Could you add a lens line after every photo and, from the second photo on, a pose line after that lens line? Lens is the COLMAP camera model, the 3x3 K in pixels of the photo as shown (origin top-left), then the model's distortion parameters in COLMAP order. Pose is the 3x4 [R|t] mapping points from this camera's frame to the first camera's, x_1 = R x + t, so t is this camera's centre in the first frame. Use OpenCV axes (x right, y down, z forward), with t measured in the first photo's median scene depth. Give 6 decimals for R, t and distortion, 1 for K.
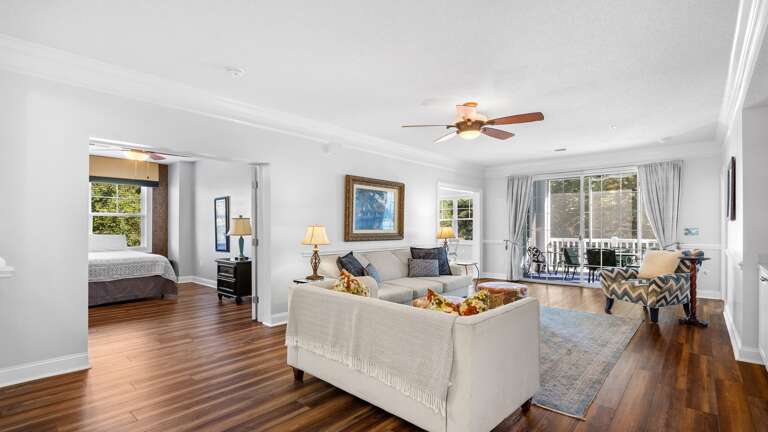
lens RADIAL K [[365.9, 0, 381.8], [0, 365.9, 228.5], [0, 0, 1]] dist [-0.010930, -0.000157]
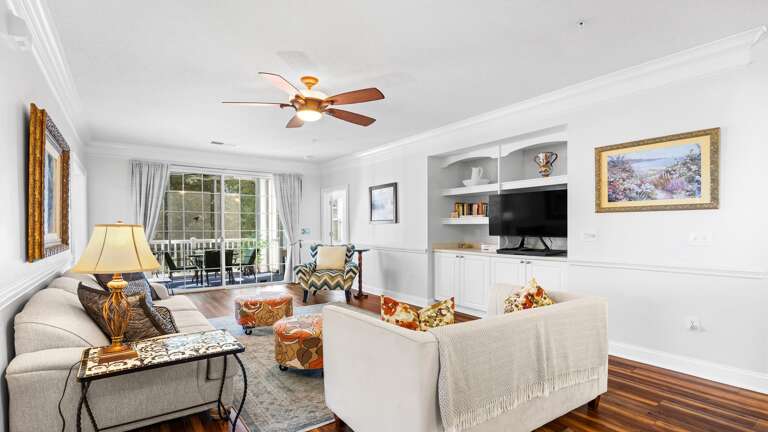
lens RADIAL K [[365.9, 0, 387.2], [0, 365.9, 230.0], [0, 0, 1]] dist [-0.010930, -0.000157]
pose [[0.217554, -0.003138, 0.976043, -0.366998], [0.004390, 0.999988, 0.002236, 0.002754], [-0.976039, 0.003798, 0.217565, 0.454851]]
